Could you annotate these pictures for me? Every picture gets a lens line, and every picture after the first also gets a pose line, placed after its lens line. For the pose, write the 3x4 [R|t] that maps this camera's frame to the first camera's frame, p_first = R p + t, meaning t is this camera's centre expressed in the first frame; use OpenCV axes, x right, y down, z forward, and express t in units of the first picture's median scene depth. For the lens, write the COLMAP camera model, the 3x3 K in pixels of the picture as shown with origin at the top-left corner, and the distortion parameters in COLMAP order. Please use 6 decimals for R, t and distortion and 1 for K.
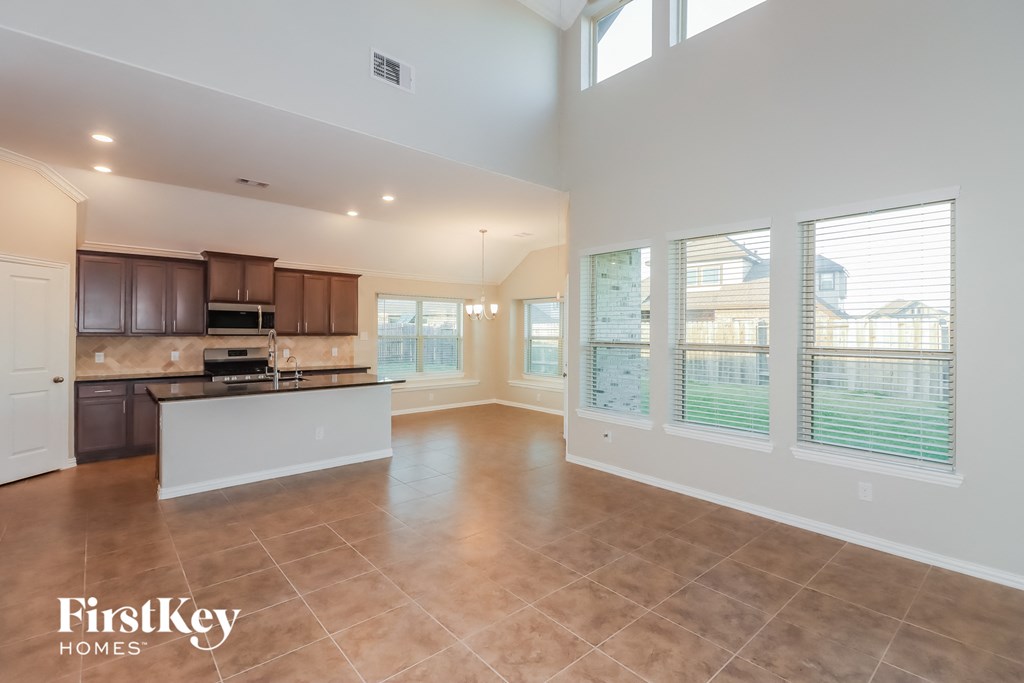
lens RADIAL K [[473.4, 0, 511.7], [0, 473.4, 336.8], [0, 0, 1]] dist [0.003120, -0.000159]
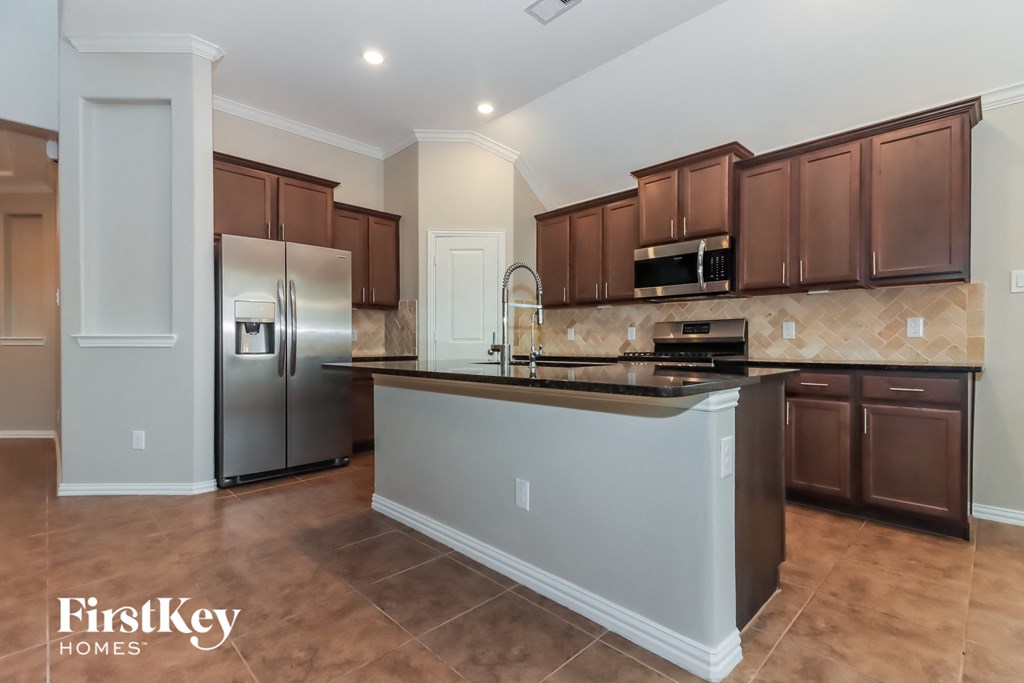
lens RADIAL K [[473.4, 0, 510.2], [0, 473.4, 346.0], [0, 0, 1]] dist [0.003120, -0.000159]
pose [[0.061973, 0.006759, -0.998055, 0.004250], [-0.004399, 0.999969, 0.006499, 0.054416], [0.998068, 0.003988, 0.062001, 0.750107]]
